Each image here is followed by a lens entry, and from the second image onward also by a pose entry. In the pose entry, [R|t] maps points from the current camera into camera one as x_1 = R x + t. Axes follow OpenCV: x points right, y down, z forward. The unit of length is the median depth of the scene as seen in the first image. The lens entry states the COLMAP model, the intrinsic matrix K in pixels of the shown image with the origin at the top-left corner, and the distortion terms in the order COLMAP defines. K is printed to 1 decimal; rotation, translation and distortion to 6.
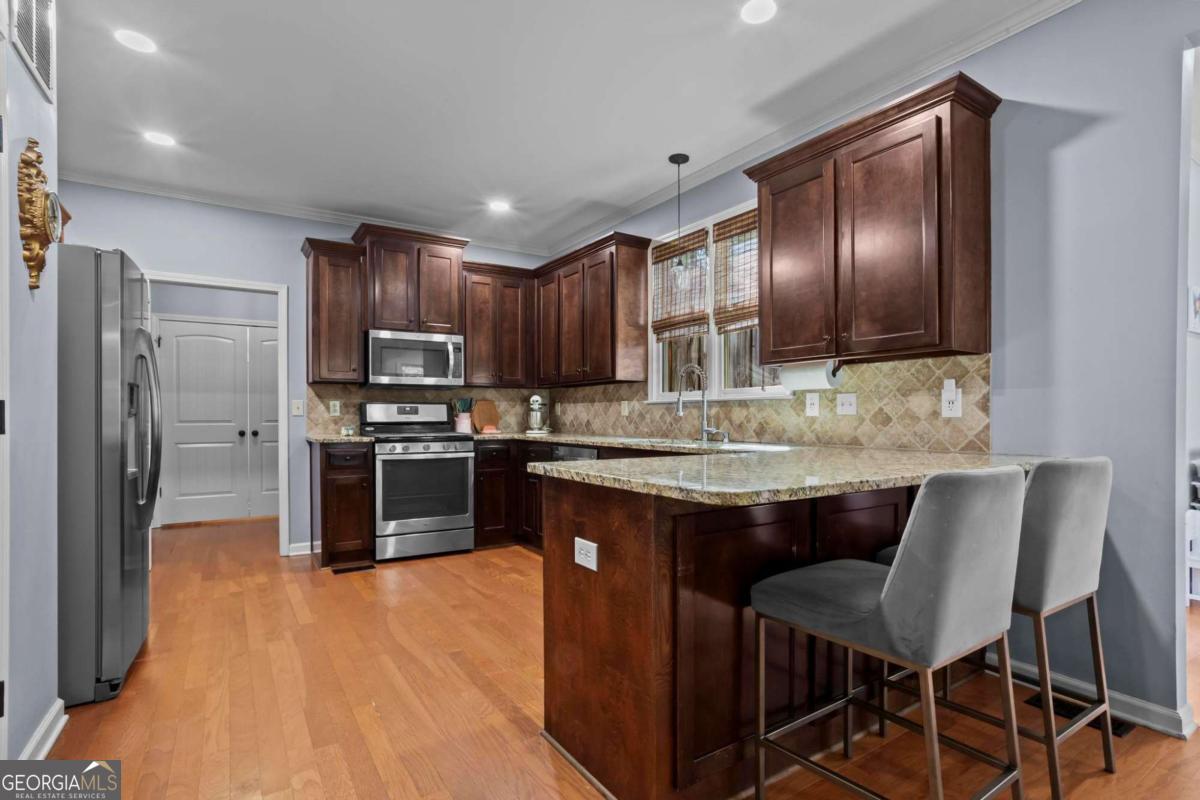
lens RADIAL K [[591.4, 0, 611.9], [0, 591.4, 414.9], [0, 0, 1]] dist [-0.062030, 0.026825]
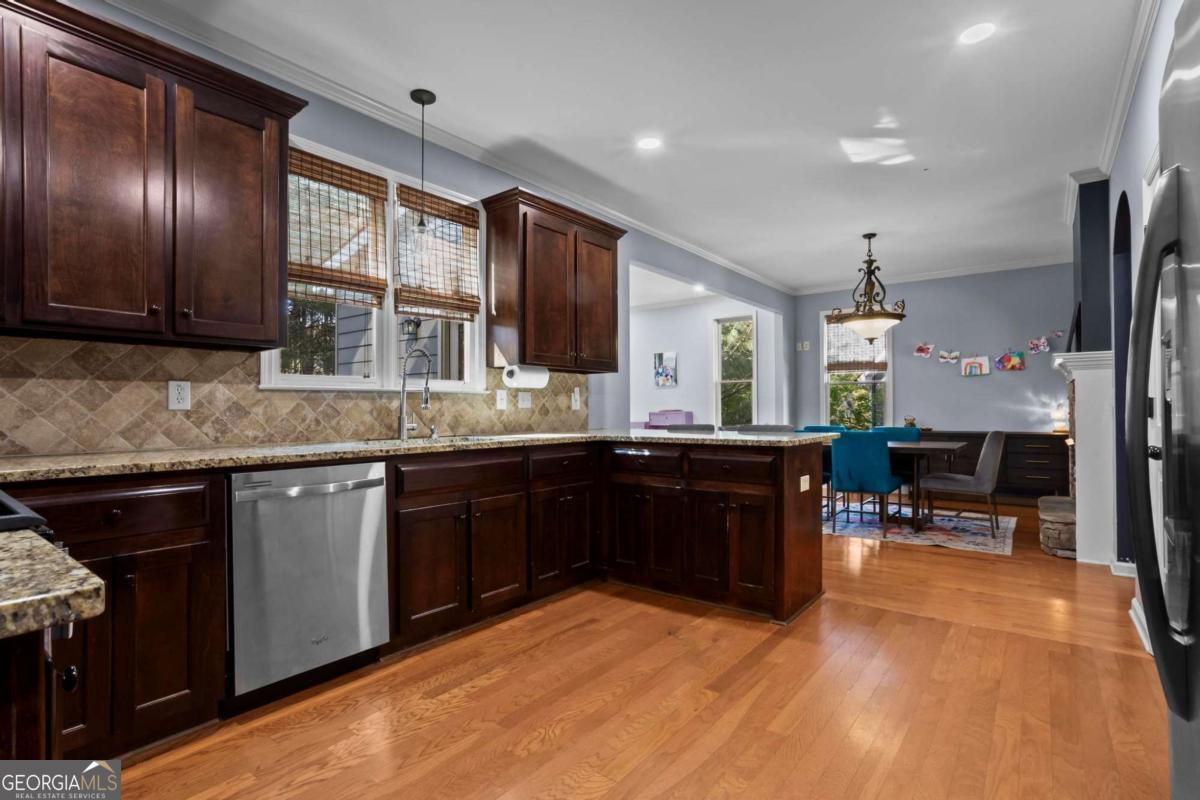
lens RADIAL K [[579.5, 0, 603.5], [0, 579.5, 397.9], [0, 0, 1]] dist [-0.045725, 0.027459]
pose [[-0.318798, 0.020070, 0.947610, -0.612876], [0.002906, 0.999792, -0.020198, 0.002404], [-0.947818, -0.003686, -0.318790, 0.861550]]
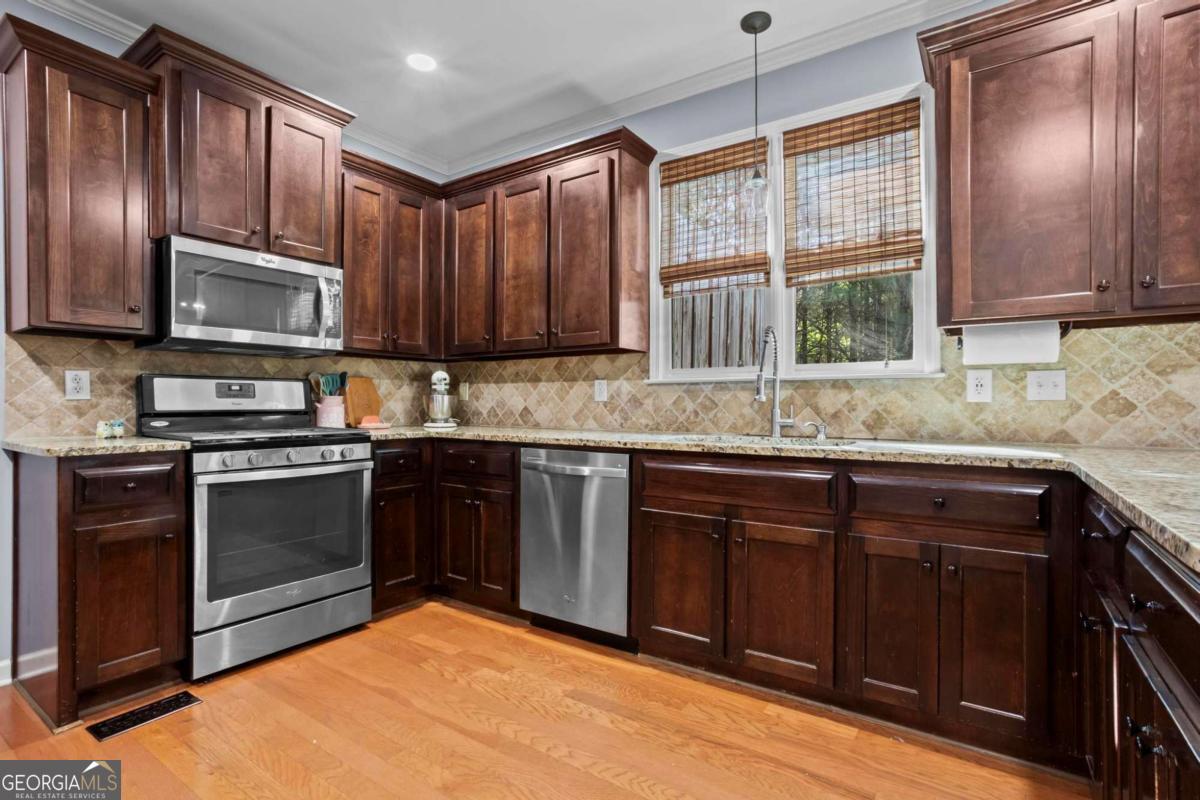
lens RADIAL K [[579.5, 0, 603.5], [0, 579.5, 397.9], [0, 0, 1]] dist [-0.045725, 0.027459]
pose [[0.925694, 0.005379, 0.378234, -0.252201], [-0.003251, 0.999975, -0.006263, 0.002092], [-0.378258, 0.004568, 0.925689, 0.386950]]
